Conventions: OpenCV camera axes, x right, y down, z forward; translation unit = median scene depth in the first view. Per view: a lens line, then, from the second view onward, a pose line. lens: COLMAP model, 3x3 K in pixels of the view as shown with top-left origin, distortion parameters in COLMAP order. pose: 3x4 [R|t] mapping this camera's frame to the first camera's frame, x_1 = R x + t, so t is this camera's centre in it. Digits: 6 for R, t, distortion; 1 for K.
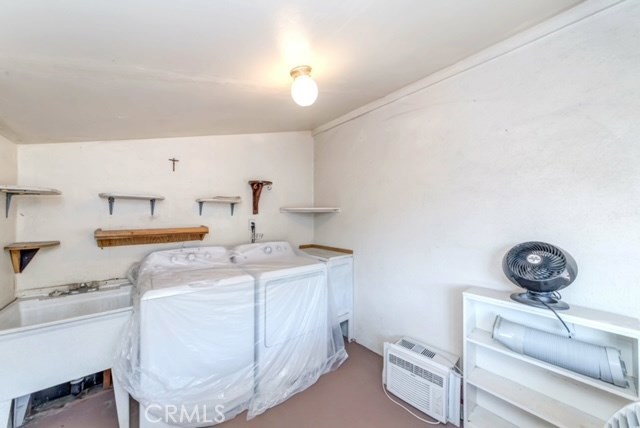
lens RADIAL K [[230.6, 0, 321.6], [0, 230.6, 216.2], [0, 0, 1]] dist [-0.000569, -0.000009]
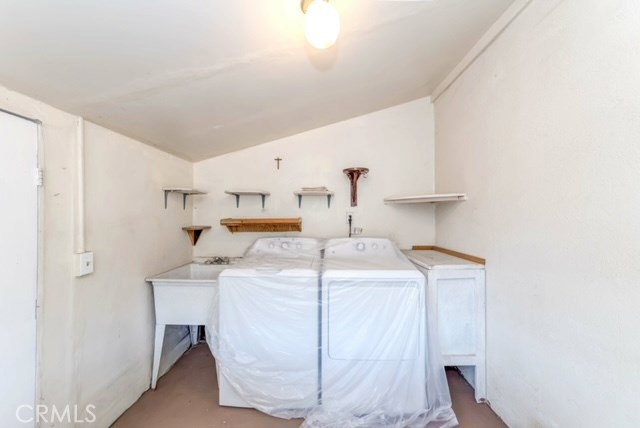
lens RADIAL K [[230.6, 0, 321.6], [0, 230.6, 216.2], [0, 0, 1]] dist [-0.000569, -0.000009]
pose [[0.761458, -0.002147, -0.648210, 0.263644], [0.000205, 0.999995, -0.003071, 0.042594], [0.648214, 0.002206, 0.761455, 0.295837]]
